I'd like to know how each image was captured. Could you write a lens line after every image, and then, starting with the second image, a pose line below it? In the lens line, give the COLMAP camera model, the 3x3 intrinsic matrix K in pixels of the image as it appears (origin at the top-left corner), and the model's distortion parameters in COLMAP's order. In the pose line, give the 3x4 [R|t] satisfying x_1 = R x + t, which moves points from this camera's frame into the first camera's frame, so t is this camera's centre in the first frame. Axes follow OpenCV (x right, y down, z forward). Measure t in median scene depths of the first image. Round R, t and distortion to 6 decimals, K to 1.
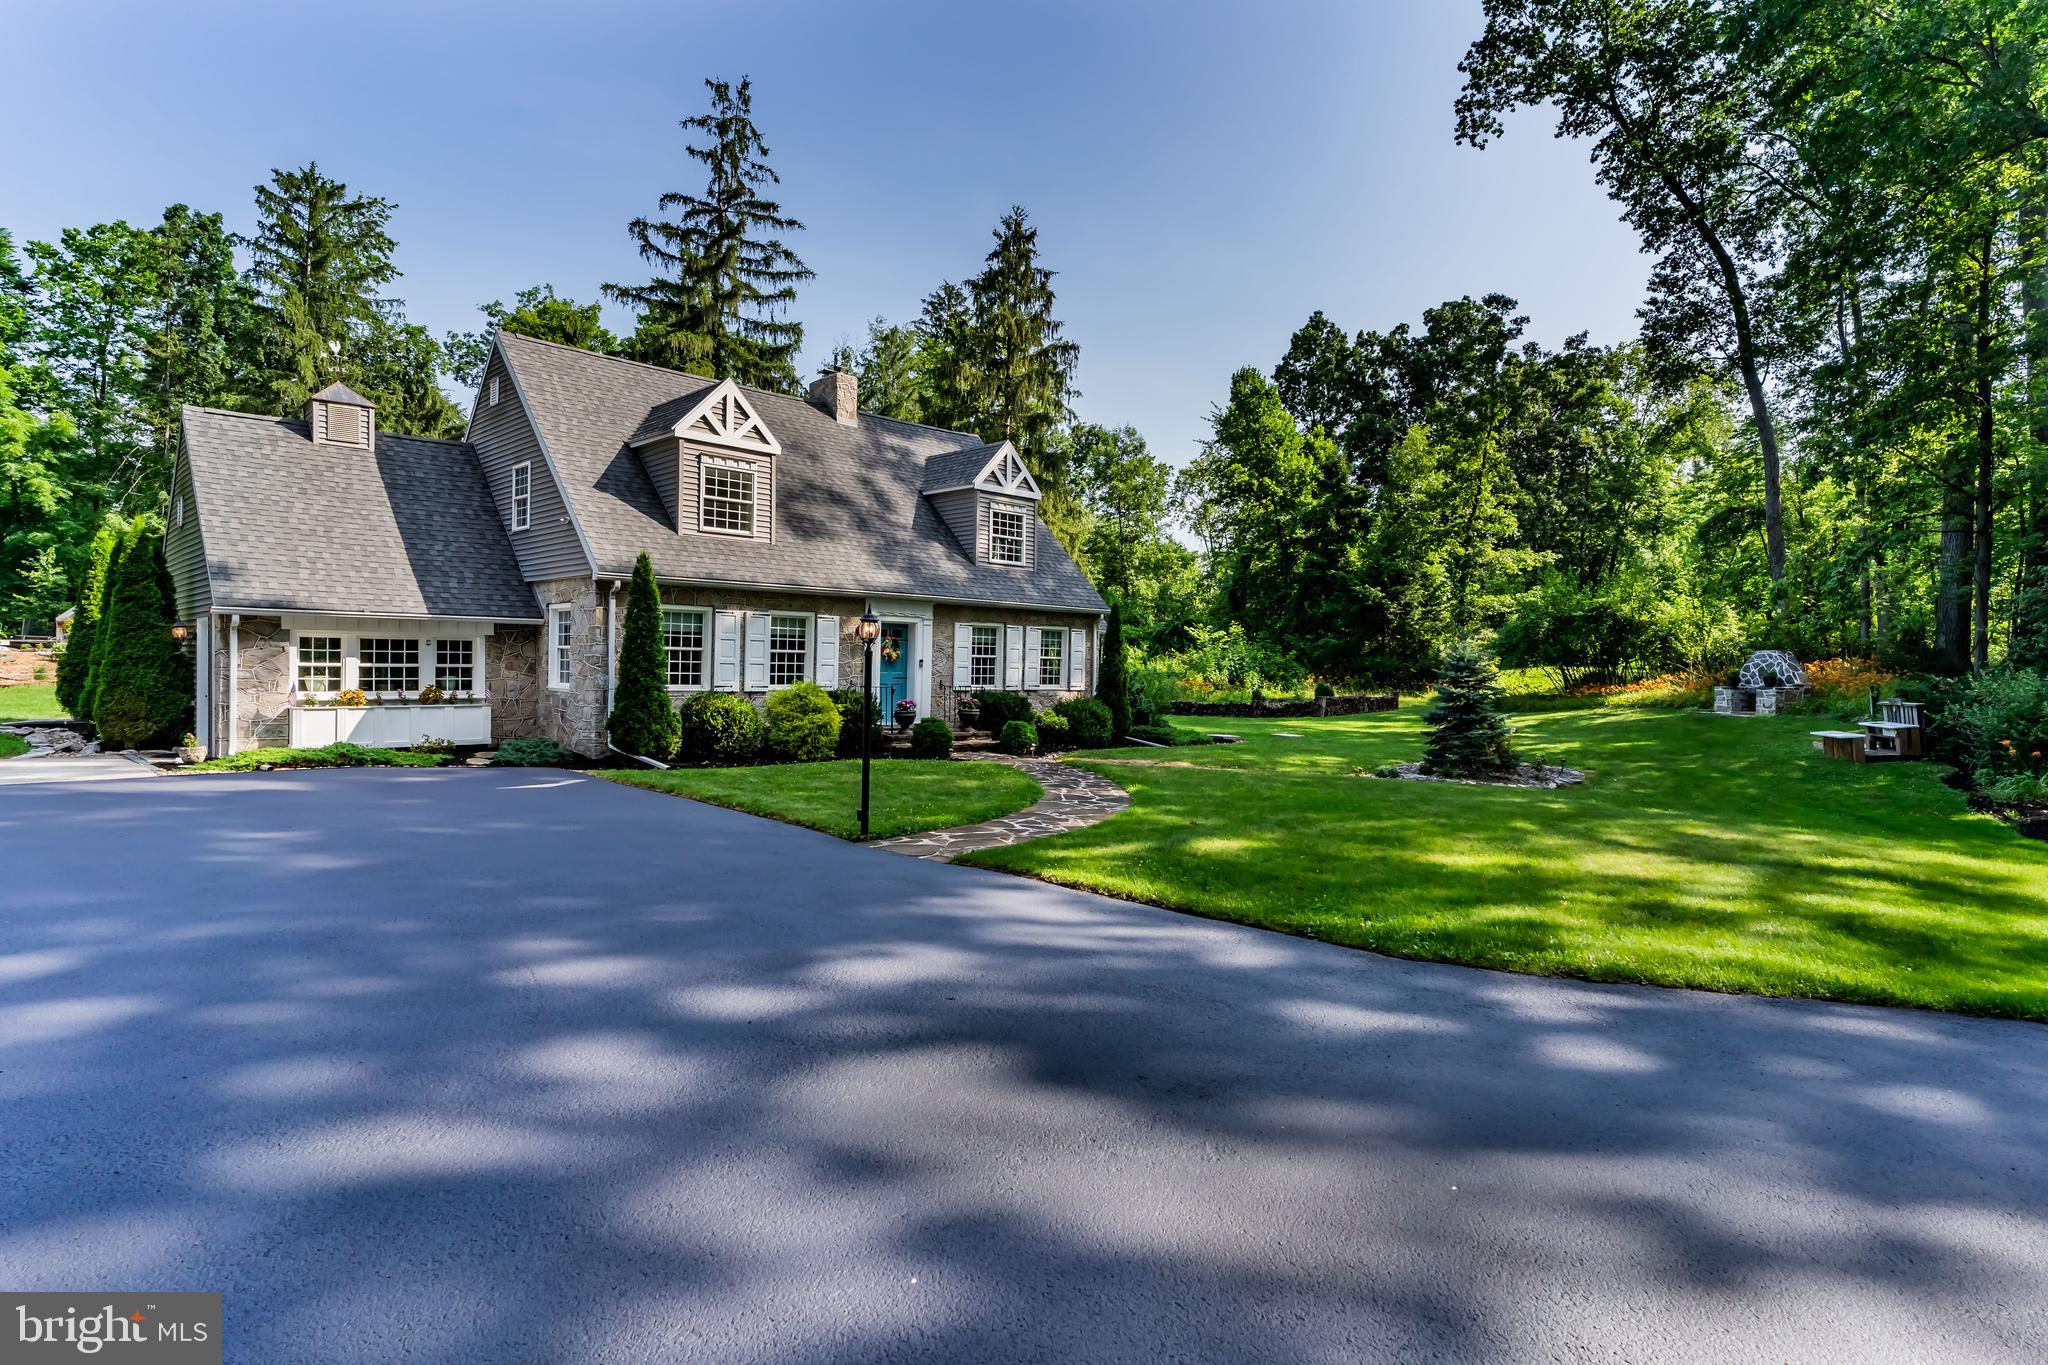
lens RADIAL K [[1055.2, 0, 1022.2], [0, 1055.2, 681.2], [0, 0, 1]] dist [-0.002291, -0.000483]
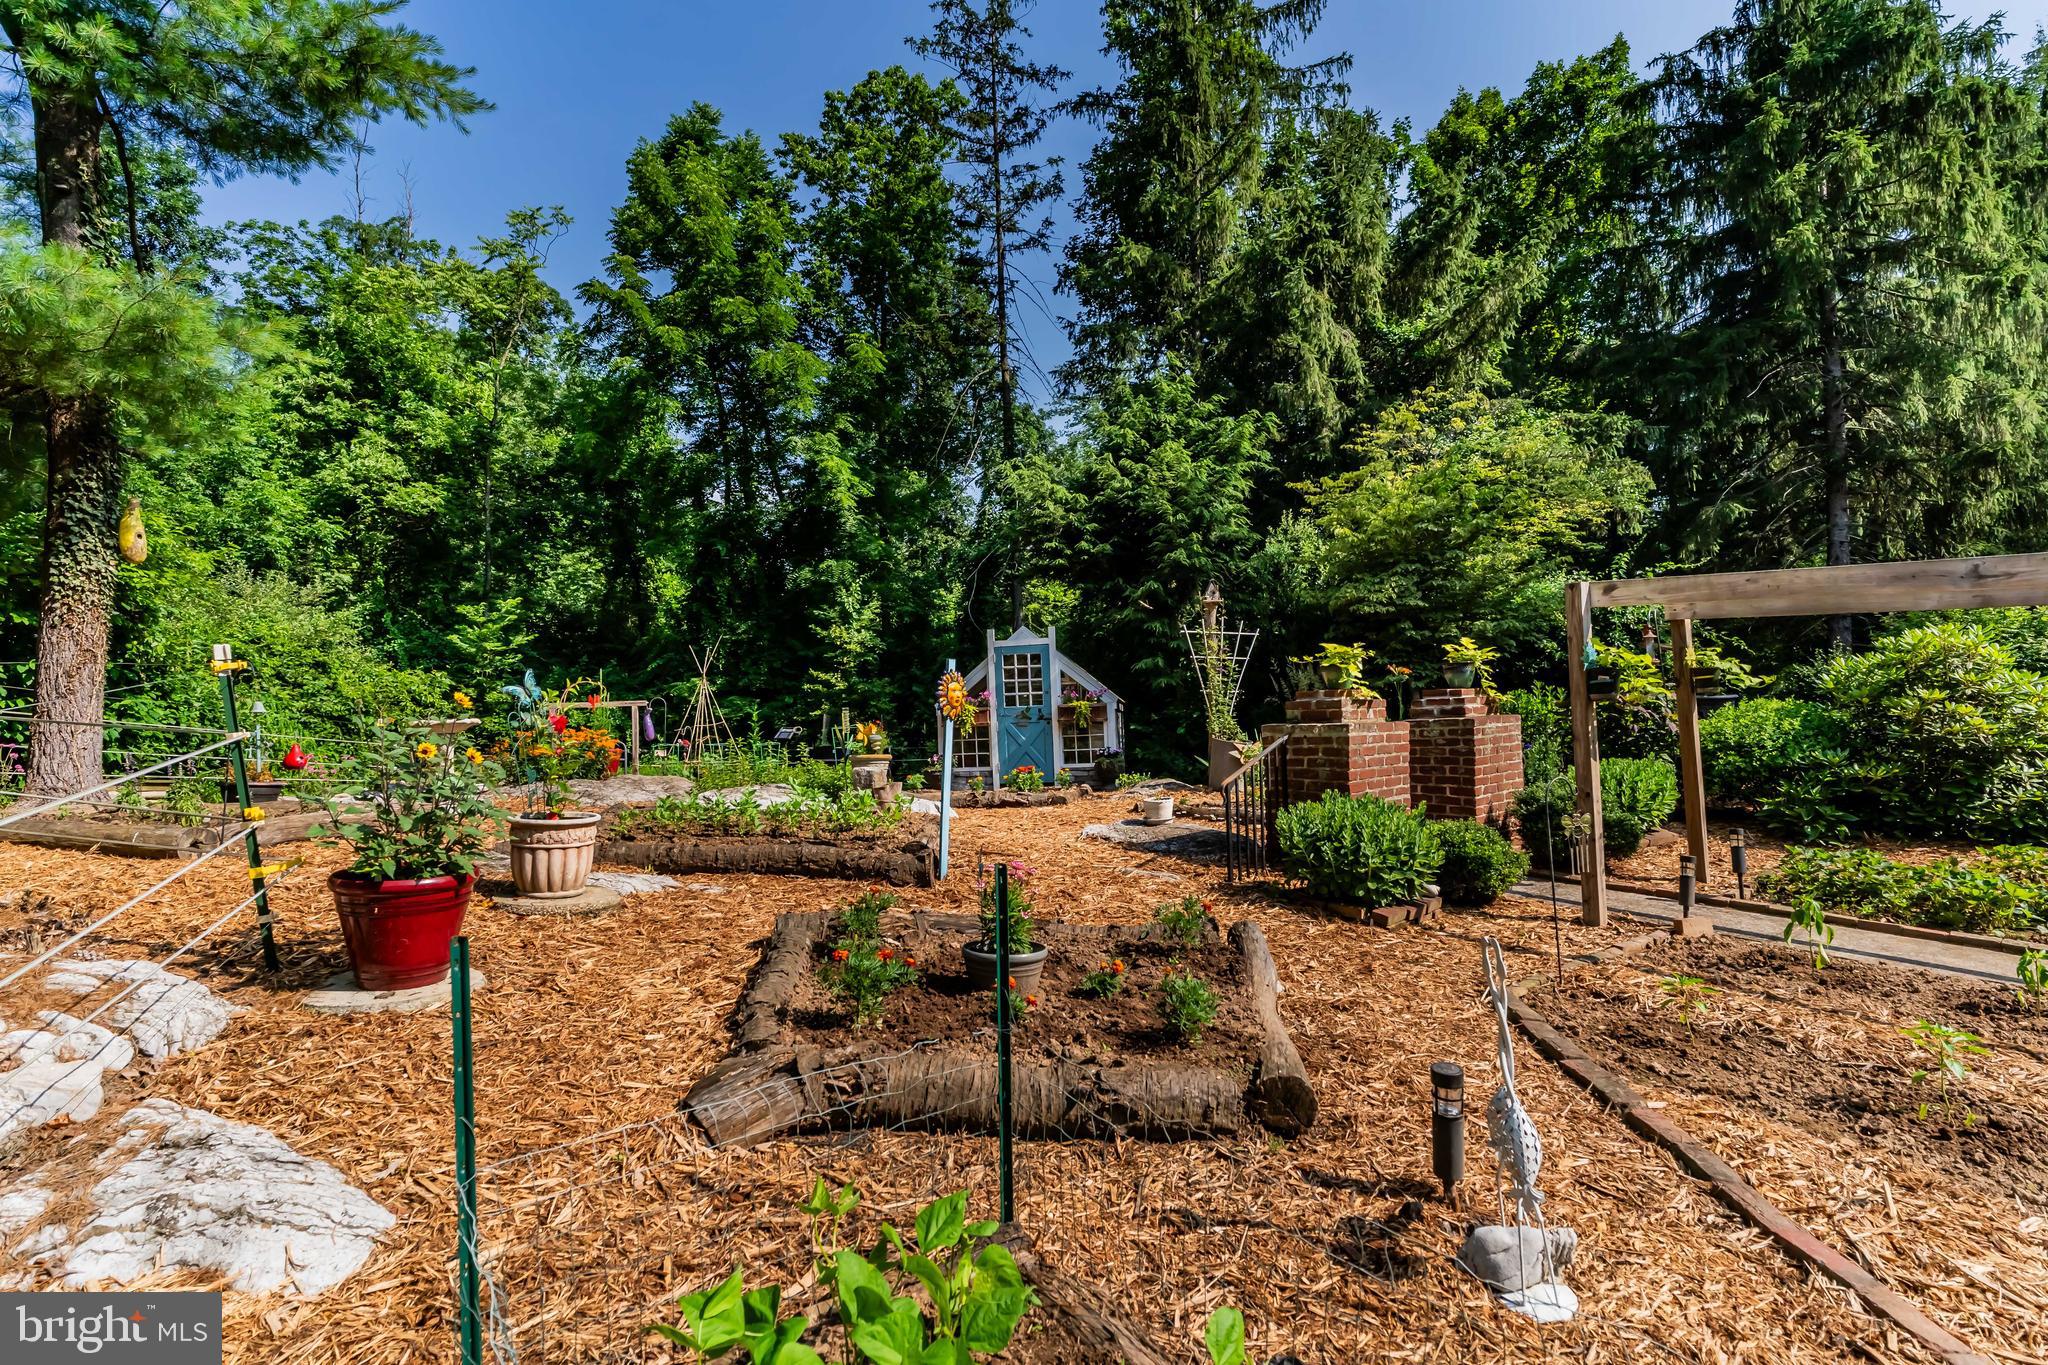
lens RADIAL K [[1027.0, 0, 1024.0], [0, 1027.0, 682.5], [0, 0, 1]] dist [0.002454, 0.000195]
pose [[0.894343, -0.076377, -0.440814, -1.188402], [0.053532, 0.996510, -0.064052, -0.069709], [0.444167, 0.033687, 0.895310, 1.090350]]
